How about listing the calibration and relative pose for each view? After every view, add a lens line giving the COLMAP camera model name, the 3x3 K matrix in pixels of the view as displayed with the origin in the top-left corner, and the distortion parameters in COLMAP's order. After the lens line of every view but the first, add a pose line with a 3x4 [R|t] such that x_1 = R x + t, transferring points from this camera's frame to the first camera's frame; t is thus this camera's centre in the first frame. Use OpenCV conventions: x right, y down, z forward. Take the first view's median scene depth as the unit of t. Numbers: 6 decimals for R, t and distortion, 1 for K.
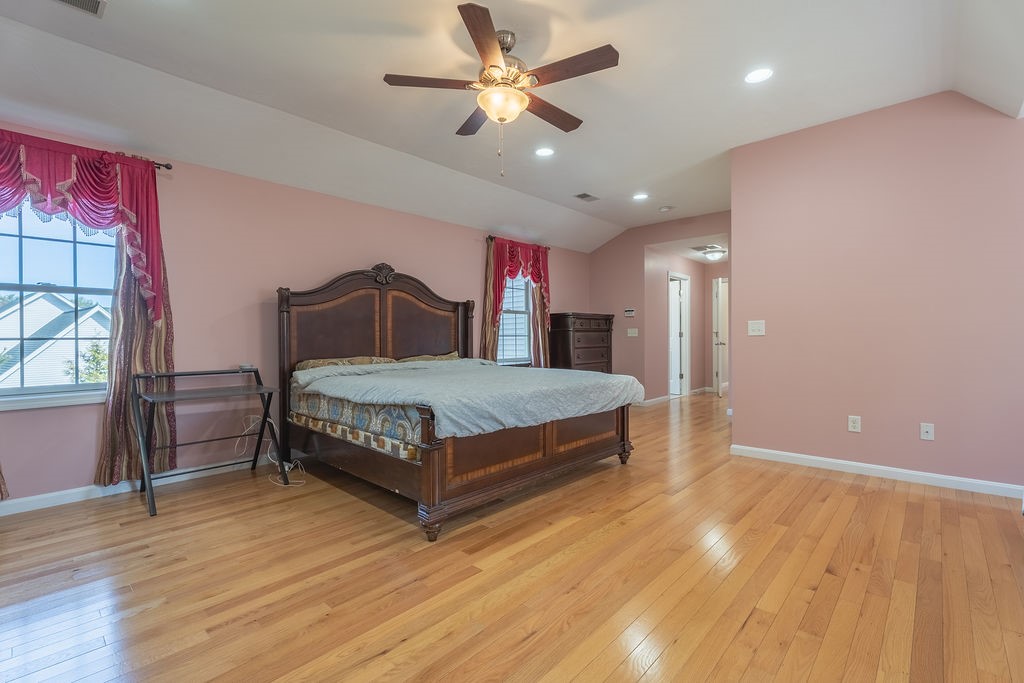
lens RADIAL K [[456.7, 0, 512.0], [0, 456.7, 341.5], [0, 0, 1]] dist [0.001025, 0.000114]
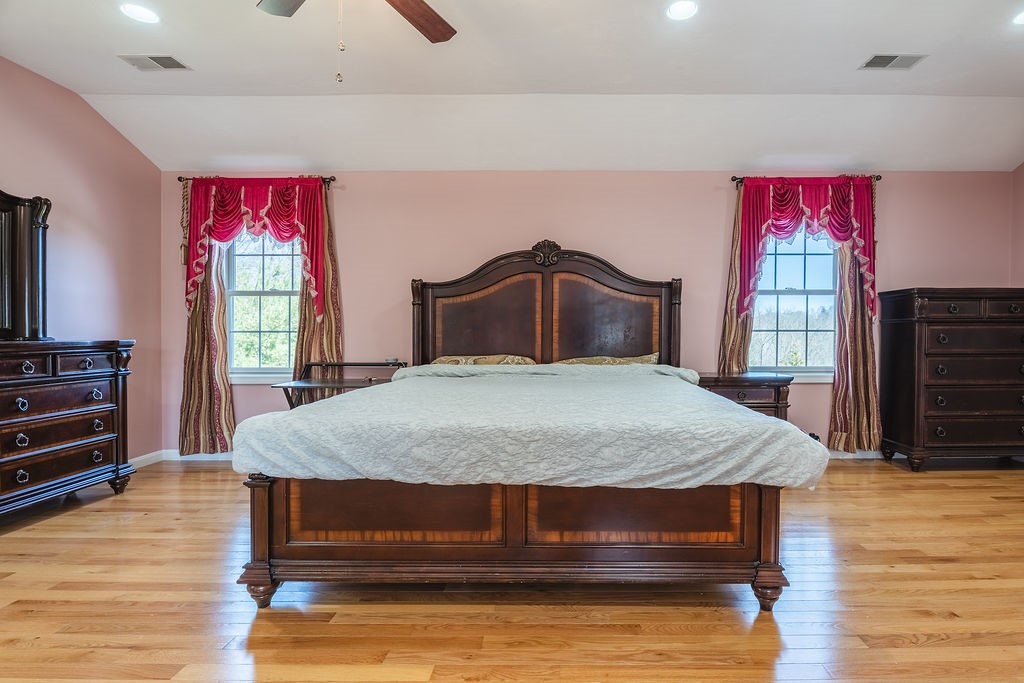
lens RADIAL K [[499.5, 0, 512.0], [0, 499.5, 341.5], [0, 0, 1]] dist [-0.011942, -0.000230]
pose [[0.681531, 0.020777, -0.731495, 0.328564], [-0.011224, 0.999776, 0.017940, -0.007636], [0.731704, -0.004017, 0.681611, 0.356189]]
